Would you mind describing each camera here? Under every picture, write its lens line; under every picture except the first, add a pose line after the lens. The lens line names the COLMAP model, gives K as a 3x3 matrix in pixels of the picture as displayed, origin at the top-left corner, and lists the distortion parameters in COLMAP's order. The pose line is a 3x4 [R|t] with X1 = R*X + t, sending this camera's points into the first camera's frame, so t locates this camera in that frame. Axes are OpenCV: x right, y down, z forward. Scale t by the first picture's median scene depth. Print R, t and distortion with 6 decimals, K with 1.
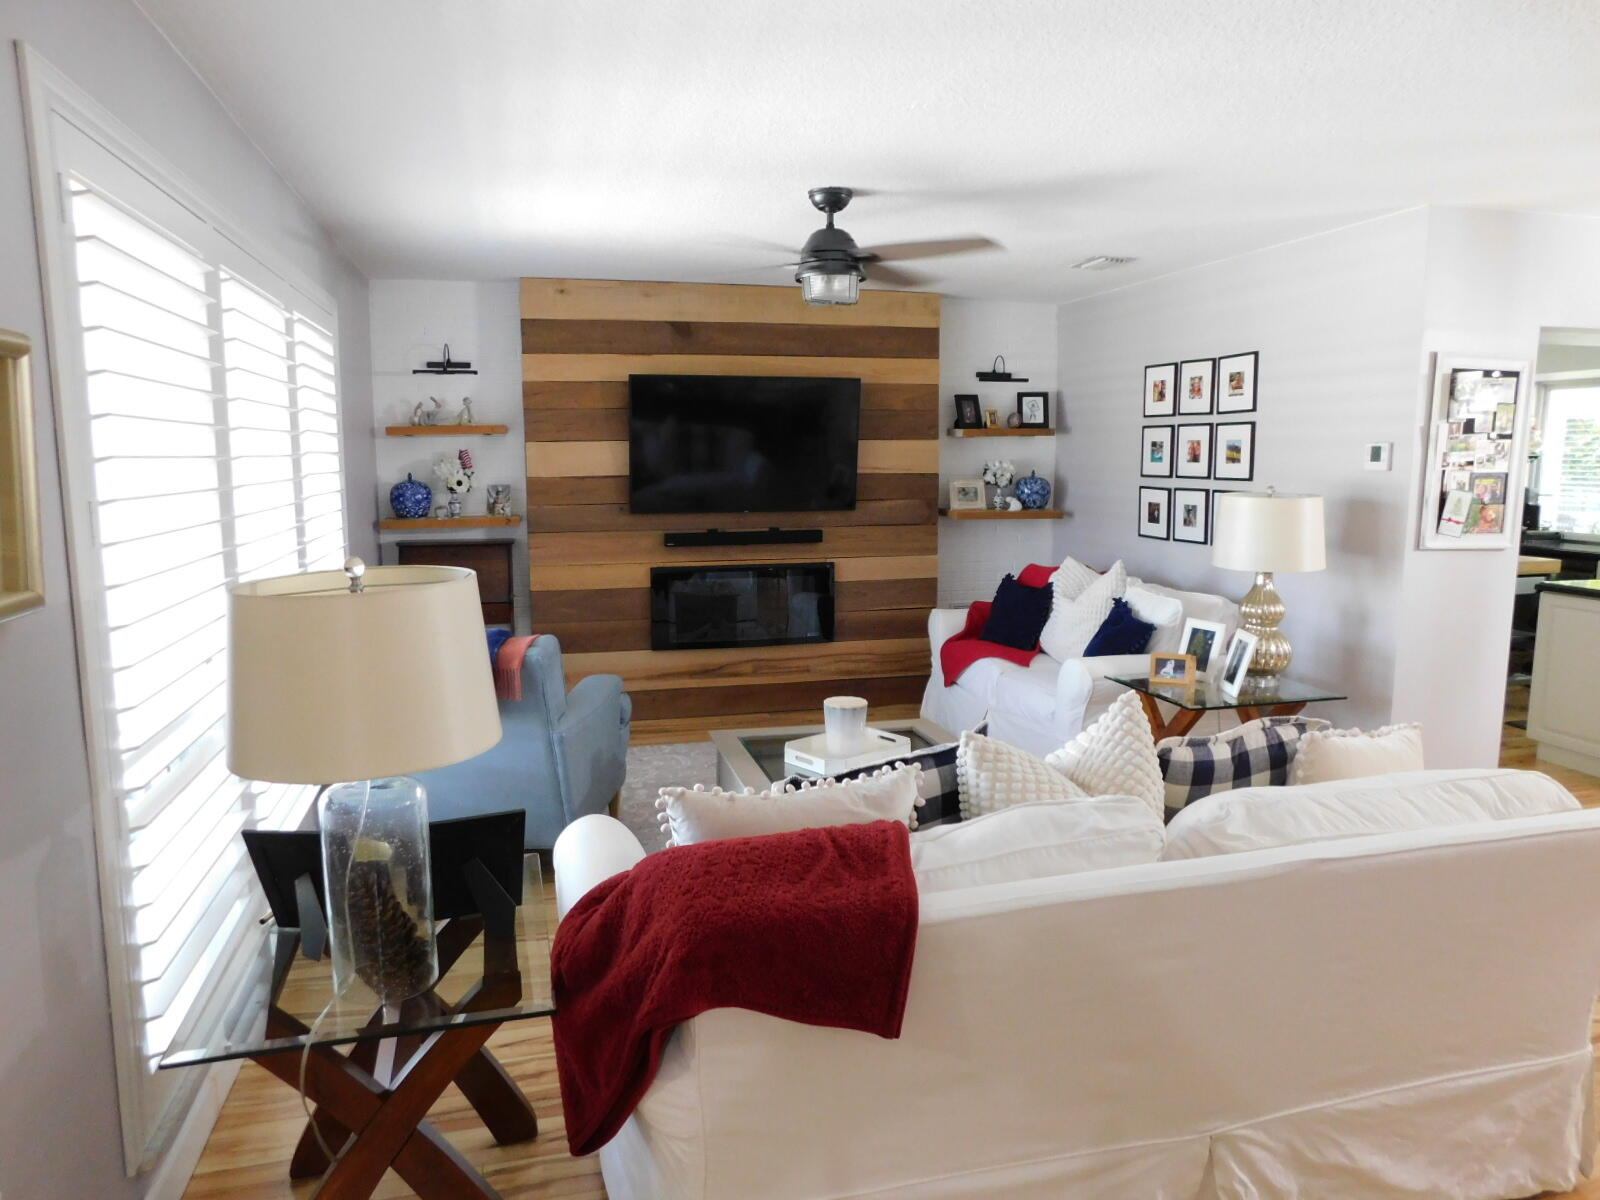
lens RADIAL K [[1058.2, 0, 800.0], [0, 1058.2, 600.0], [0, 0, 1]] dist [-0.075310, 0.050659]
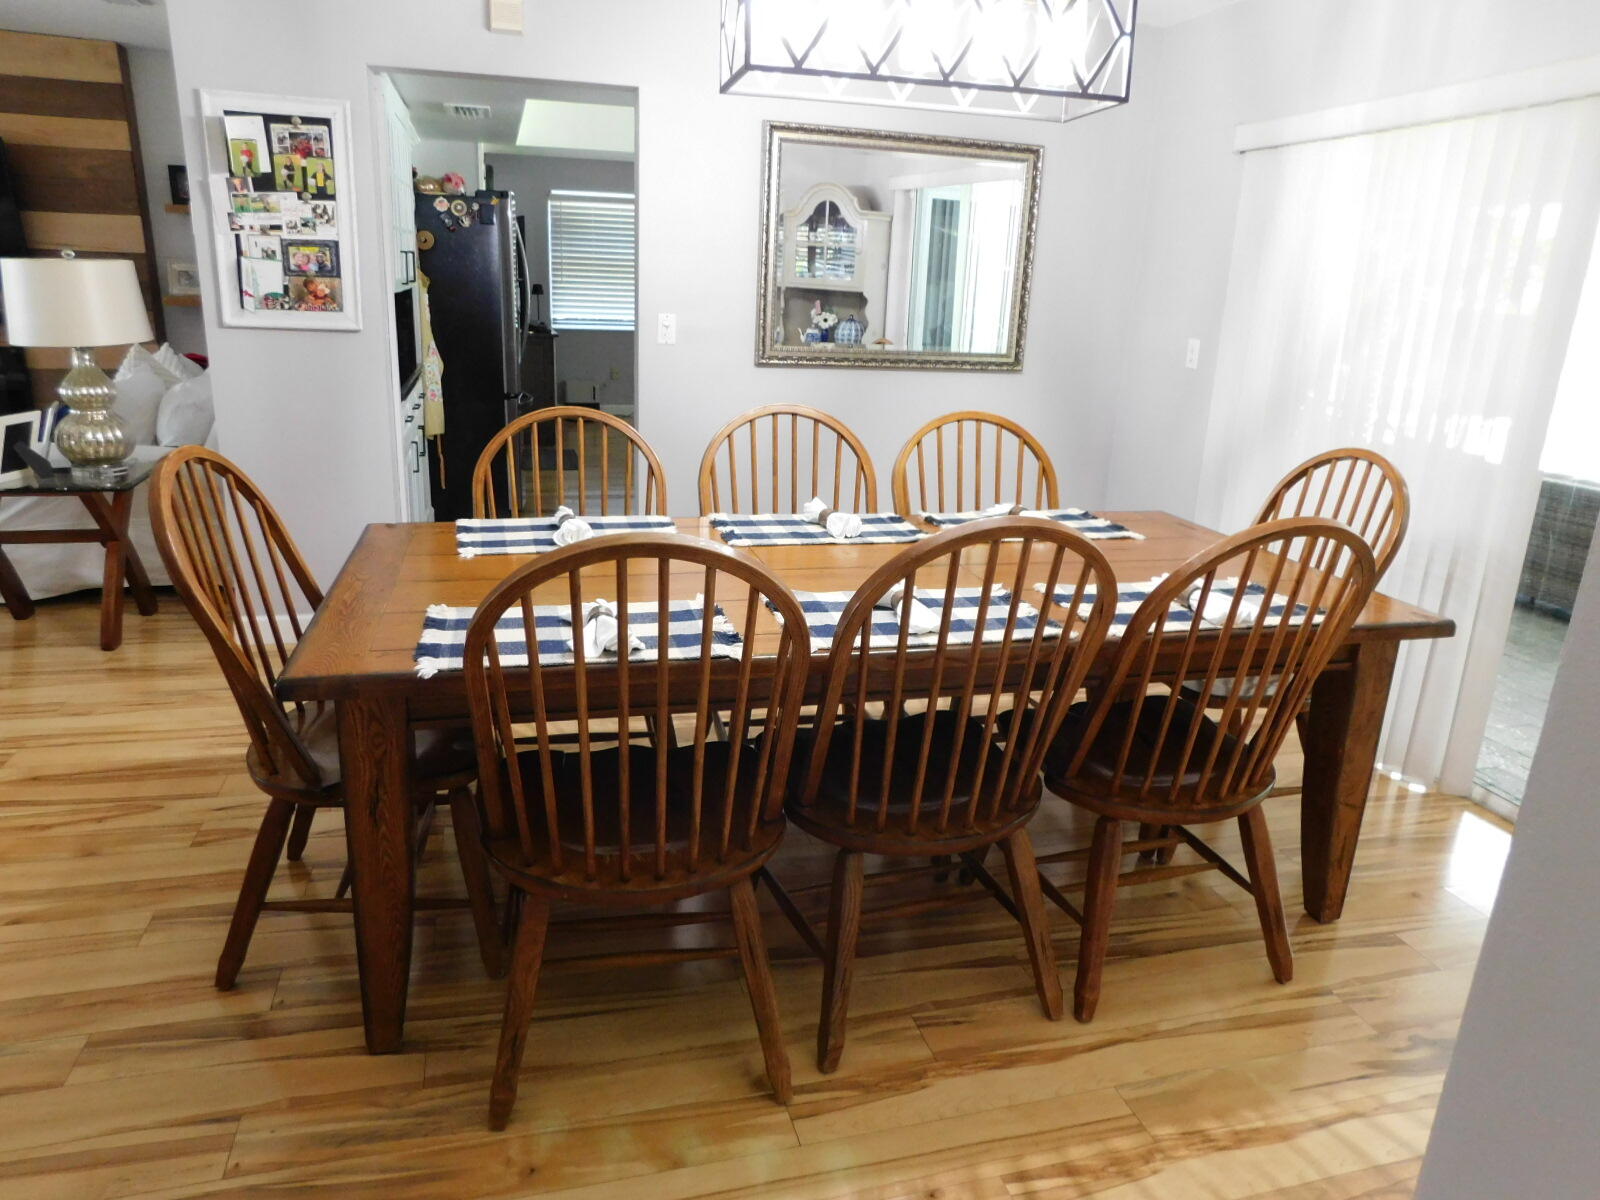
lens RADIAL K [[1058.2, 0, 800.0], [0, 1058.2, 600.0], [0, 0, 1]] dist [-0.075310, 0.050659]
pose [[0.998866, 0.031720, 0.035498, 1.064701], [-0.036944, 0.986783, 0.157782, 0.024120], [-0.030024, -0.158915, 0.986836, 0.072162]]
